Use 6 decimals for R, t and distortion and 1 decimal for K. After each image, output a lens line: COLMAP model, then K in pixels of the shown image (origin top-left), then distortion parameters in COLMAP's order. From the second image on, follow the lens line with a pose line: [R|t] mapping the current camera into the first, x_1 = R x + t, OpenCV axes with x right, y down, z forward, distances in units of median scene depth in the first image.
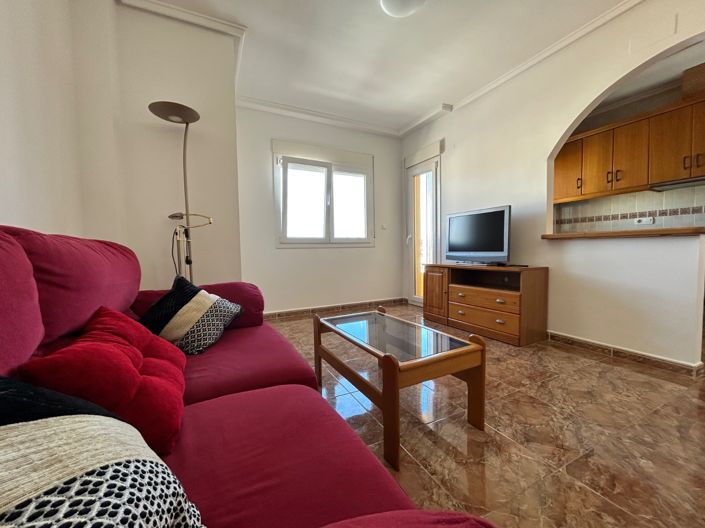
lens RADIAL K [[282.9, 0, 352.5], [0, 282.9, 264.0], [0, 0, 1]] dist [-0.000489, -0.000086]
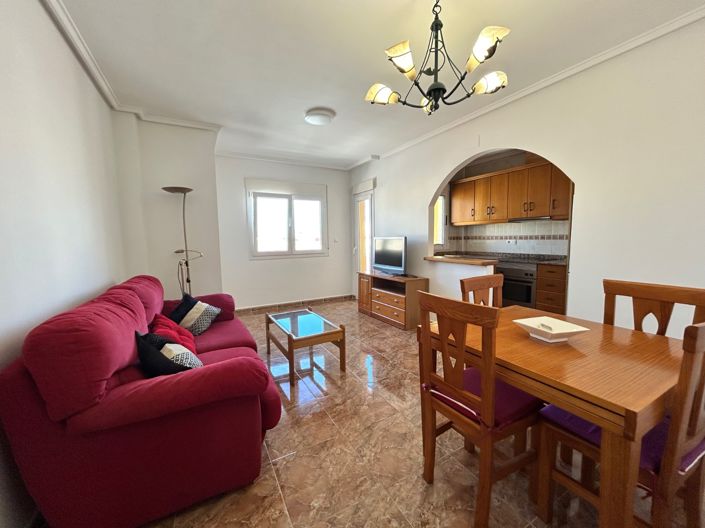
lens RADIAL K [[282.9, 0, 352.5], [0, 282.9, 264.0], [0, 0, 1]] dist [-0.000489, -0.000086]
pose [[0.999062, -0.002065, 0.043254, 0.183896], [0.000284, 0.999154, 0.041127, -0.107291], [-0.043302, -0.041076, 0.998217, -0.412974]]
